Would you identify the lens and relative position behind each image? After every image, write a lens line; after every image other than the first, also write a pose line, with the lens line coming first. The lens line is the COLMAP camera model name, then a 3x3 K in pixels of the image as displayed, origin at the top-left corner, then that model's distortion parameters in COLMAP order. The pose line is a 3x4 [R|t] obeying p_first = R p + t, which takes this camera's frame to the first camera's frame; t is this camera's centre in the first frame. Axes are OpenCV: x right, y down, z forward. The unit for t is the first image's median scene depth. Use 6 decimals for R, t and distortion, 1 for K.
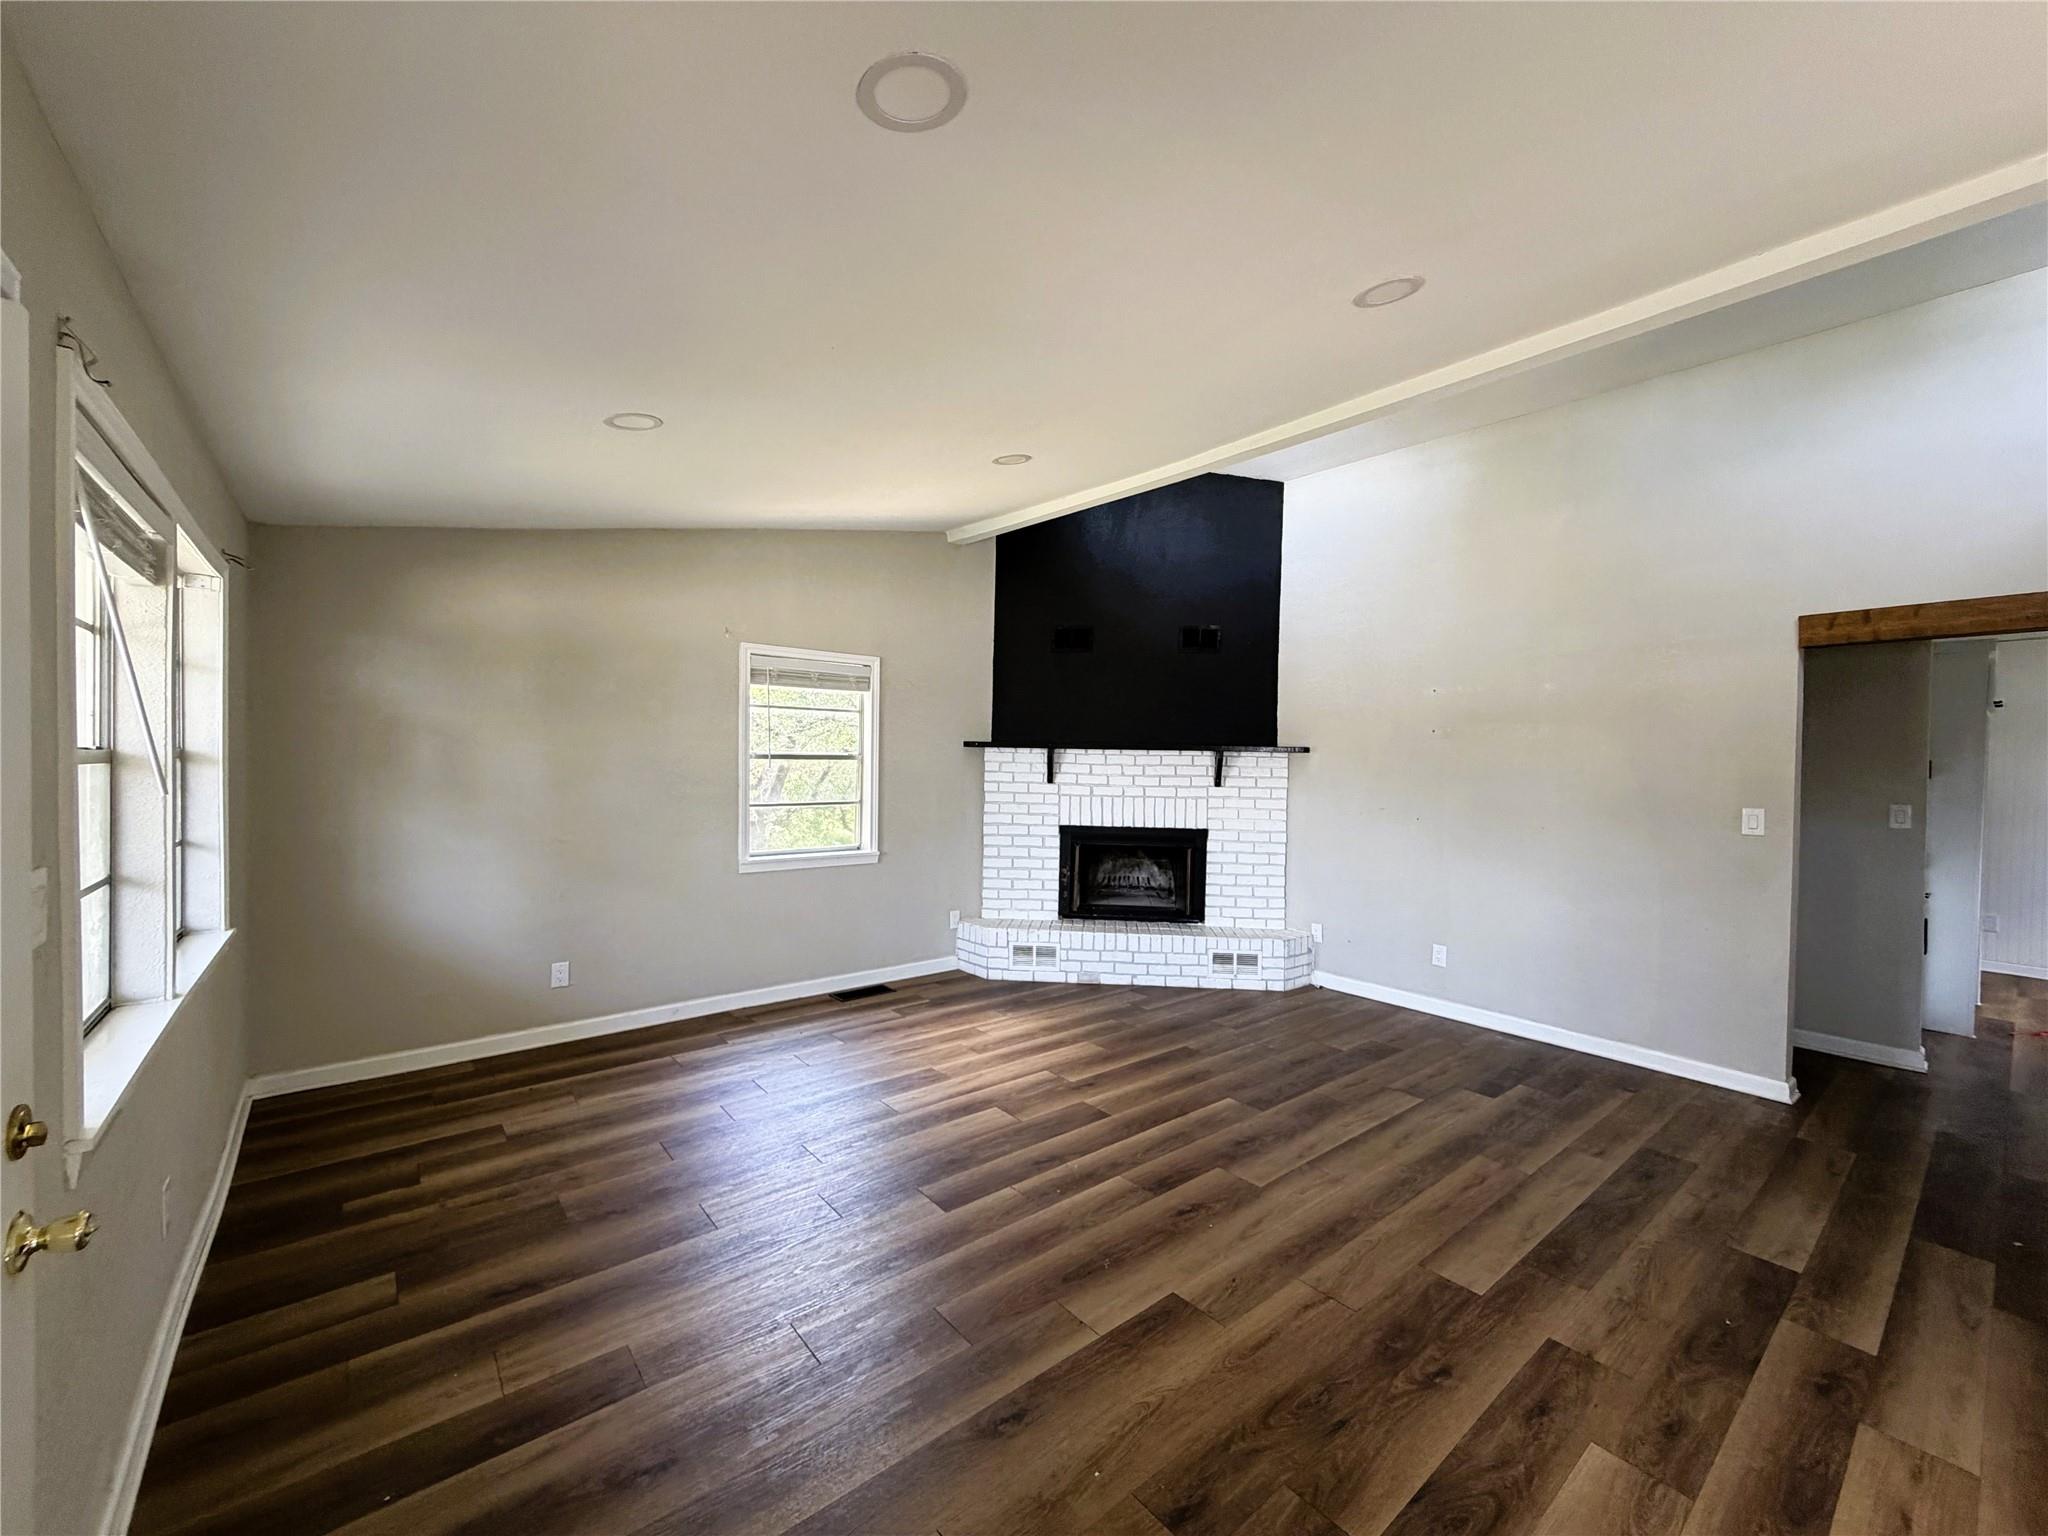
lens RADIAL K [[816.2, 0, 1019.2], [0, 816.2, 769.2], [0, 0, 1]] dist [0.001253, 0.000158]
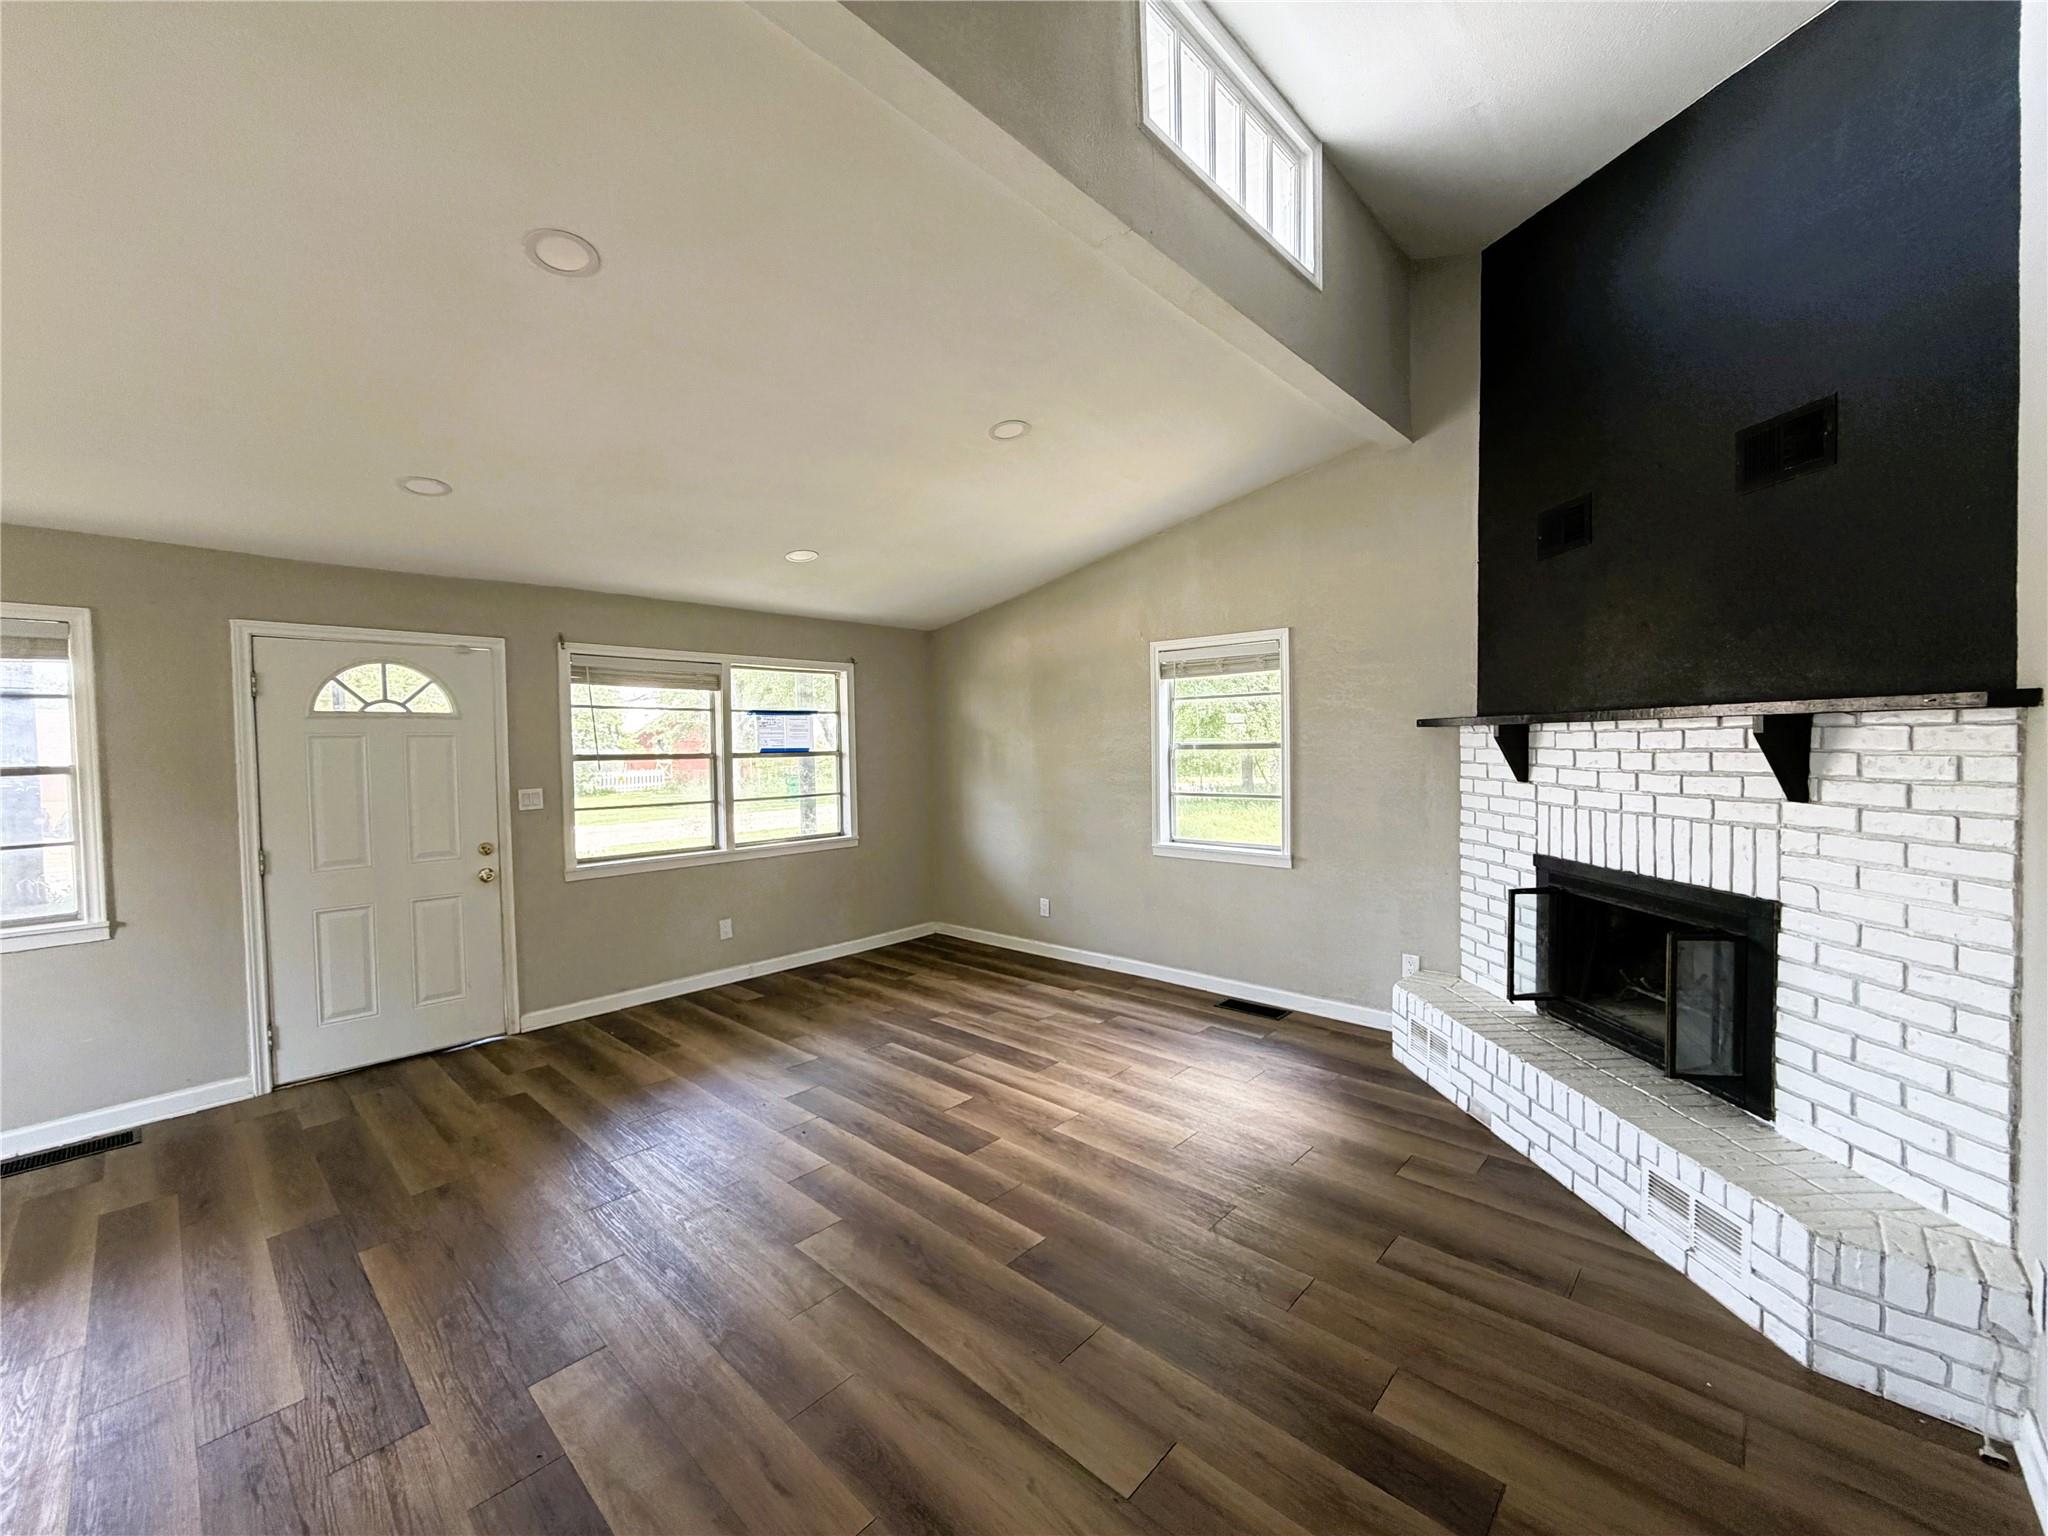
lens RADIAL K [[816.2, 0, 1019.2], [0, 816.2, 769.2], [0, 0, 1]] dist [0.001253, 0.000158]
pose [[0.140103, 0.012838, -0.990054, 0.589216], [0.003641, 0.999903, 0.013480, -0.001870], [0.990130, -0.005493, 0.140043, 0.558593]]
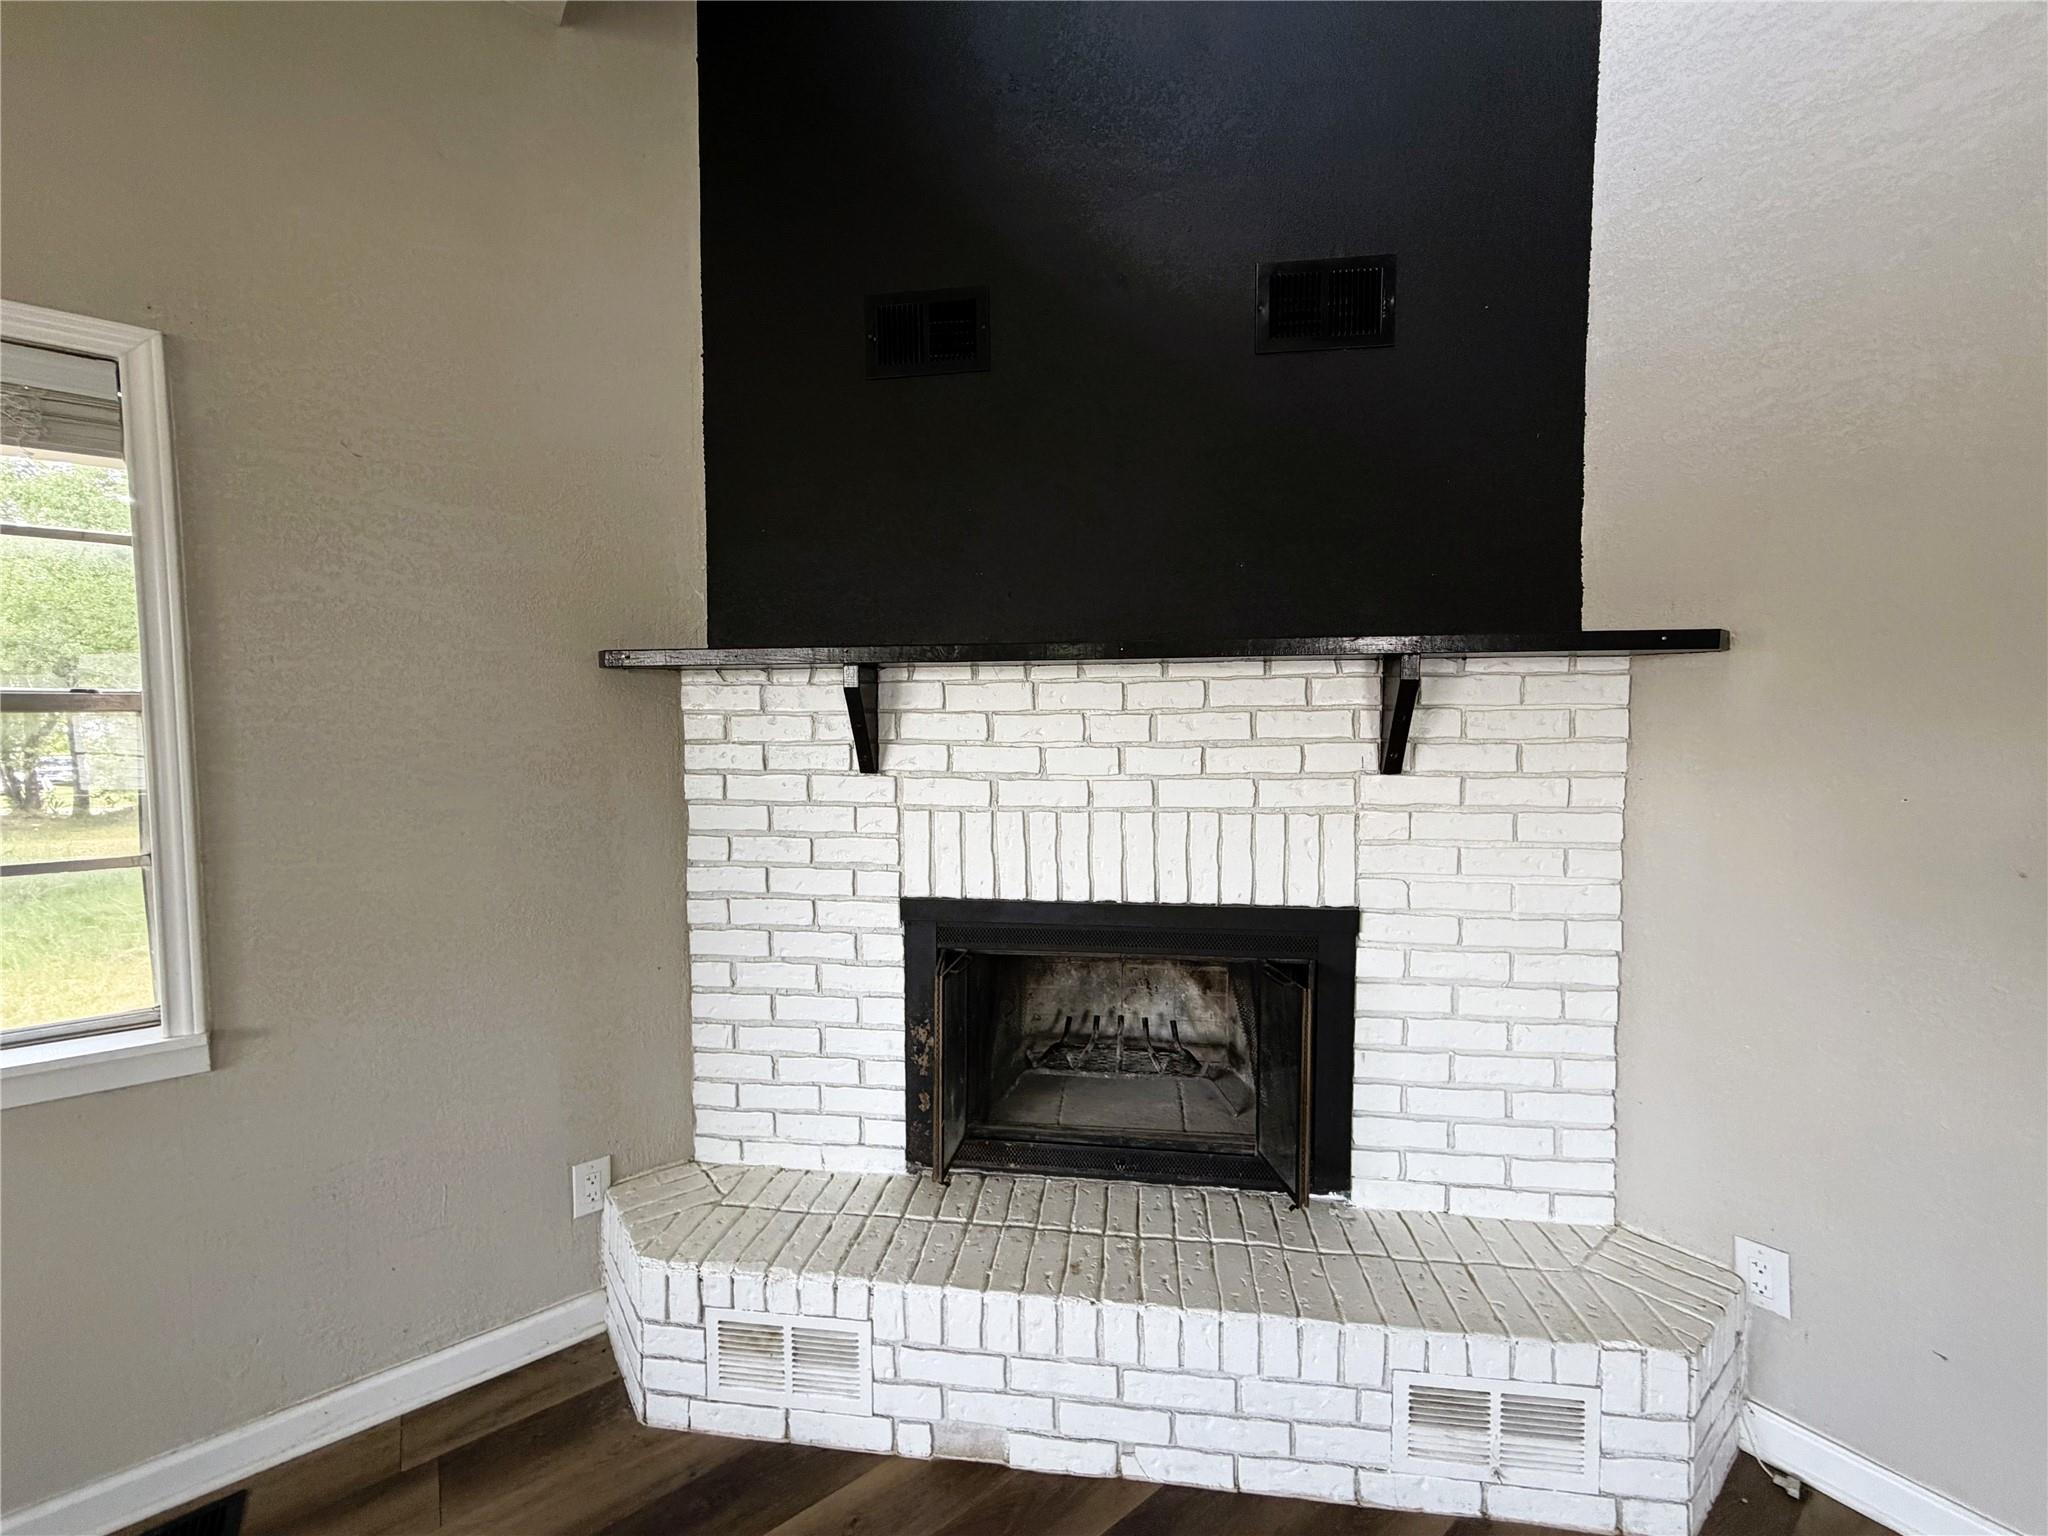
lens RADIAL K [[816.2, 0, 1019.2], [0, 816.2, 769.2], [0, 0, 1]] dist [0.001253, 0.000158]
pose [[0.998958, -0.020945, -0.040558, 0.113921], [0.022253, 0.999238, 0.032069, 0.006275], [0.039855, -0.032938, 0.998662, 0.681389]]
